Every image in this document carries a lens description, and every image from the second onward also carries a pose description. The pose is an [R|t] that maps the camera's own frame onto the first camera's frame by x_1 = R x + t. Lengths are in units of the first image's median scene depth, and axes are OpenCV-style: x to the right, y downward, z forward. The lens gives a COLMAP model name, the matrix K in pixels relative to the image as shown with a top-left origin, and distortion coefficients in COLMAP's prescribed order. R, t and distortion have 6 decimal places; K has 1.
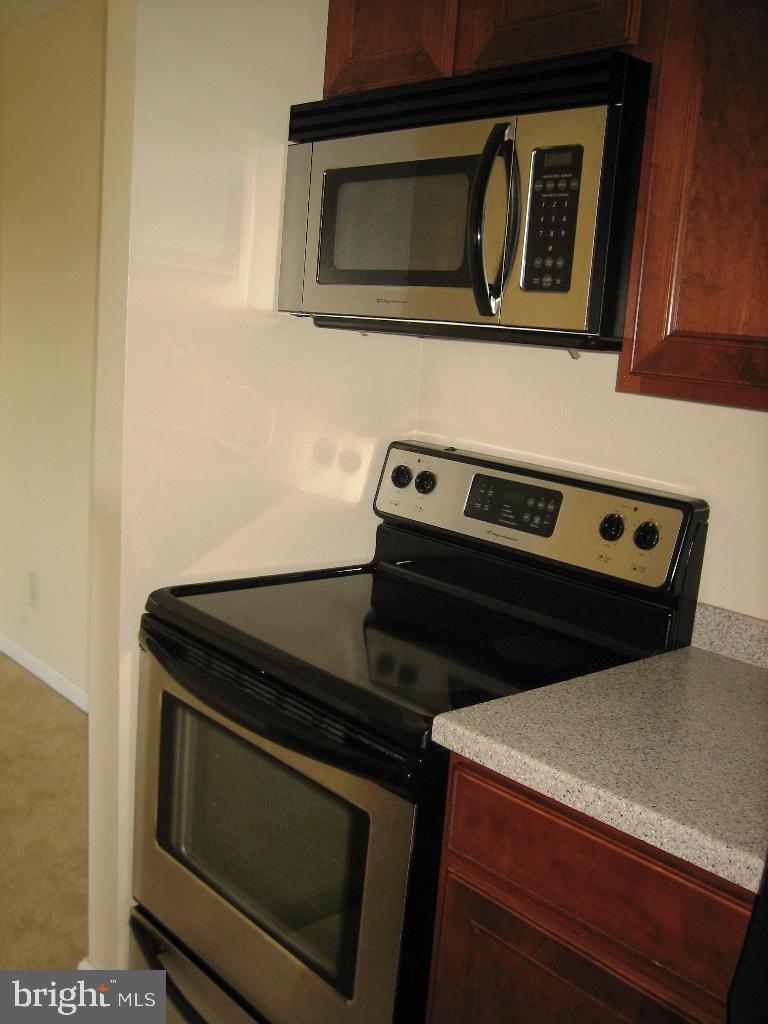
lens RADIAL K [[1066.2, 0, 385.3], [0, 1066.2, 505.2], [0, 0, 1]] dist [-0.071380, 0.000000]
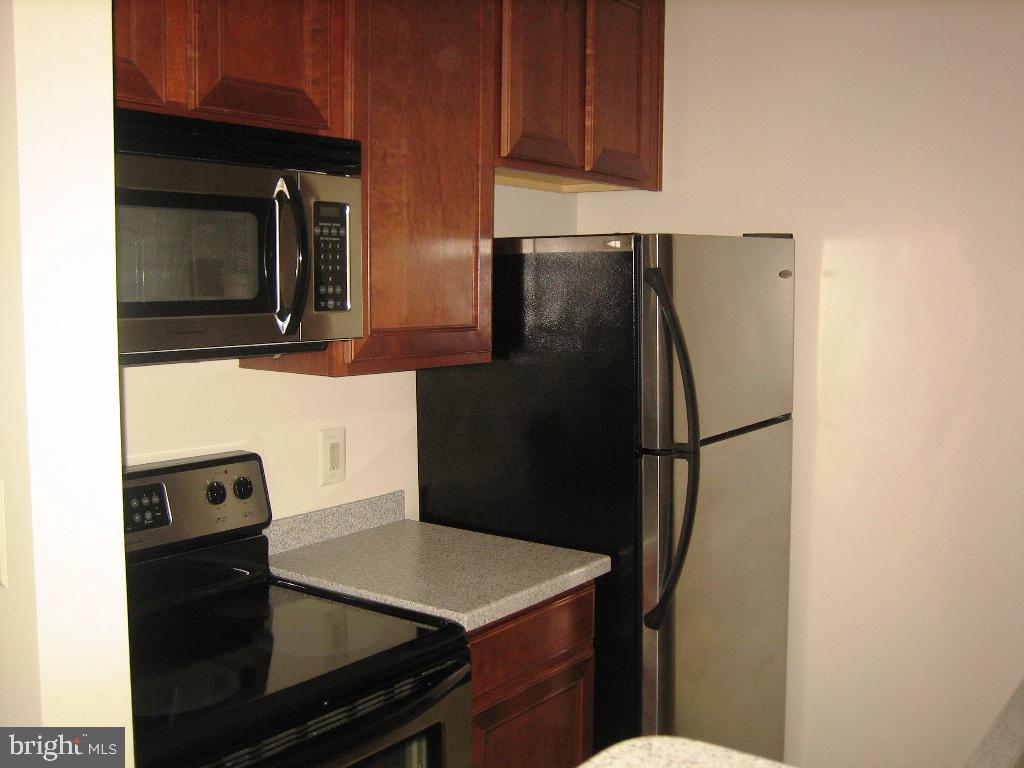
lens RADIAL K [[1066.2, 0, 514.3], [0, 1066.2, 388.8], [0, 0, 1]] dist [-0.071380, 0.000000]
pose [[-0.205815, -0.176424, 0.962556, -1.180932], [0.143315, 0.967575, 0.207988, -0.352000], [-0.968040, 0.180756, -0.173857, 1.033623]]
